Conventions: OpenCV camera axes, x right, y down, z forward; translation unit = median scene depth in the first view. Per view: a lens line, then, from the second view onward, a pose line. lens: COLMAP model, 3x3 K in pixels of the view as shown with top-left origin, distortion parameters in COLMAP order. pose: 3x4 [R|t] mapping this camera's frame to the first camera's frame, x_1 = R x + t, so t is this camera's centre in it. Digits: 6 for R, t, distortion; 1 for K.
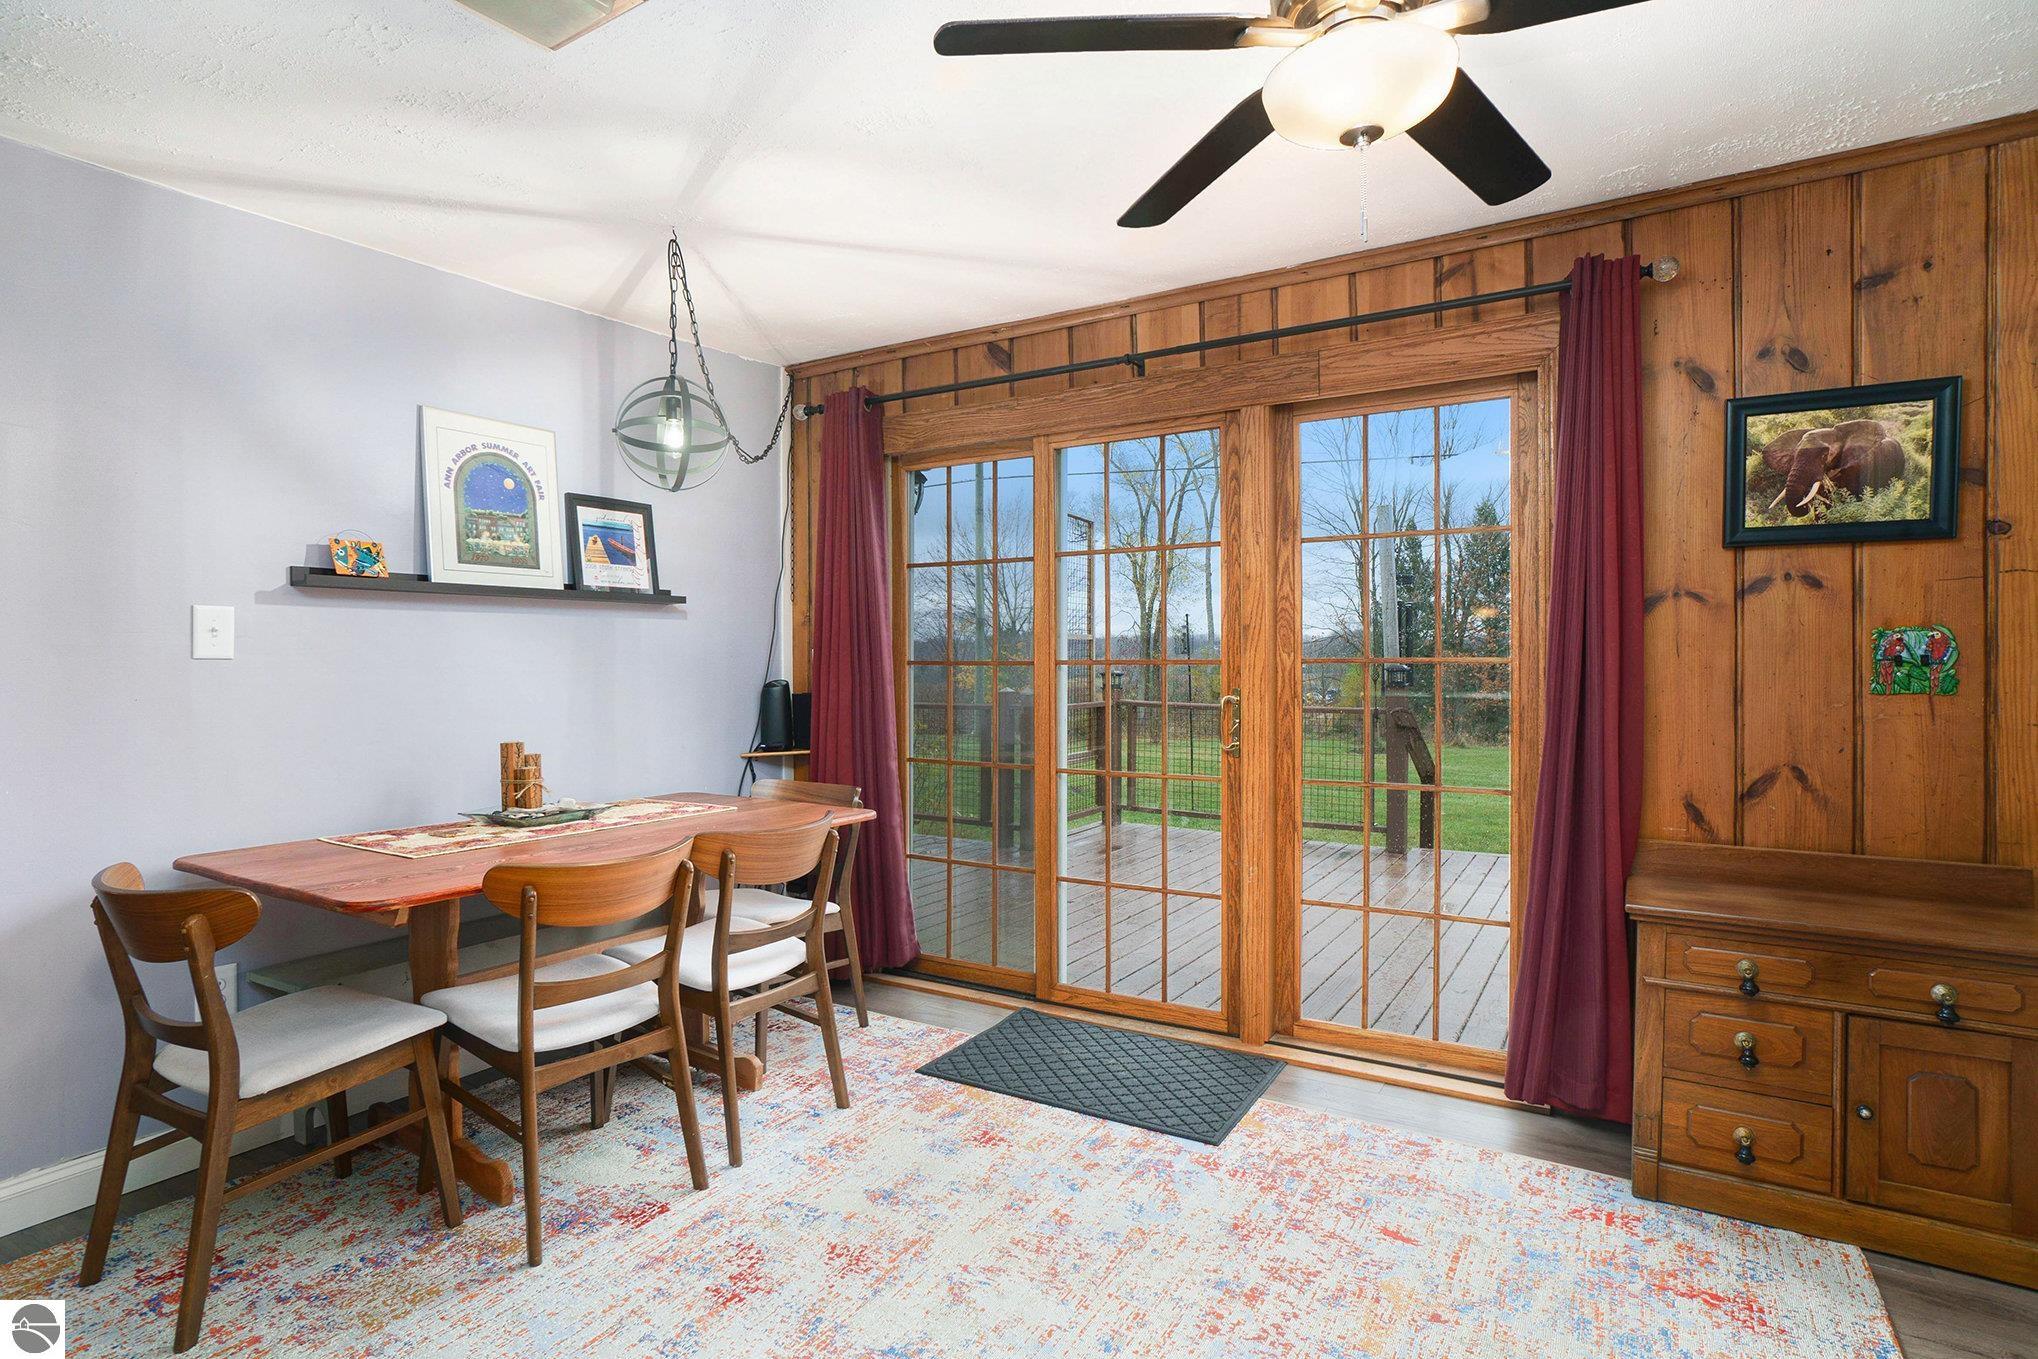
lens RADIAL K [[1013.1, 0, 1006.1], [0, 1013.1, 681.6], [0, 0, 1]] dist [-0.019485, 0.001384]
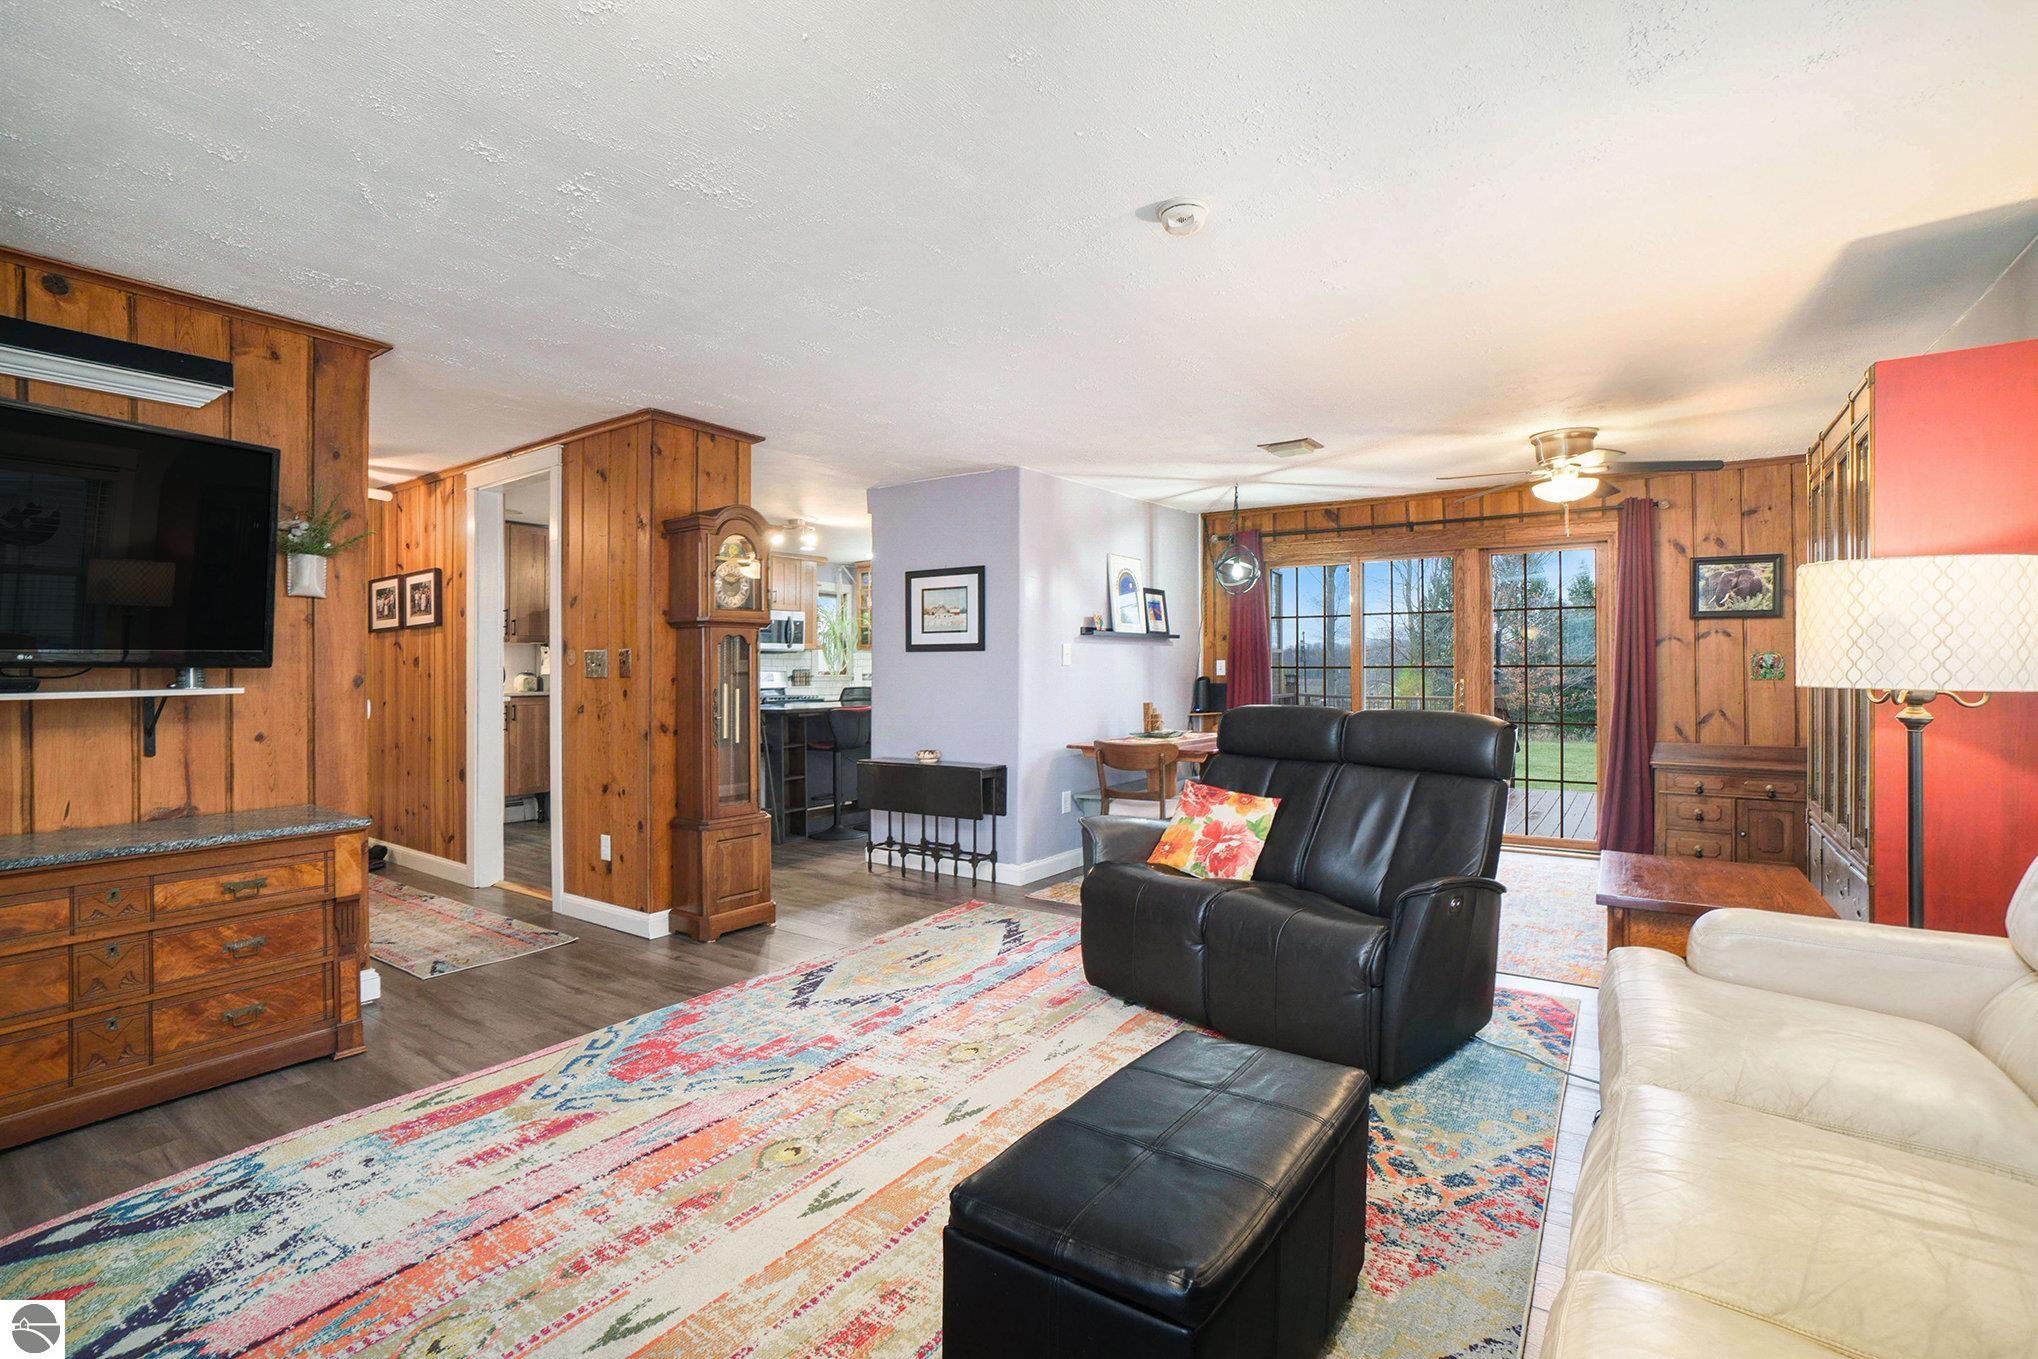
lens RADIAL K [[928.5, 0, 1017.6], [0, 928.5, 666.5], [0, 0, 1]] dist [-0.022245, 0.001003]
pose [[0.999042, 0.001034, -0.043745, -0.805465], [-0.002068, 0.999719, -0.023596, 0.035037], [0.043708, 0.023664, 0.998764, -1.276465]]
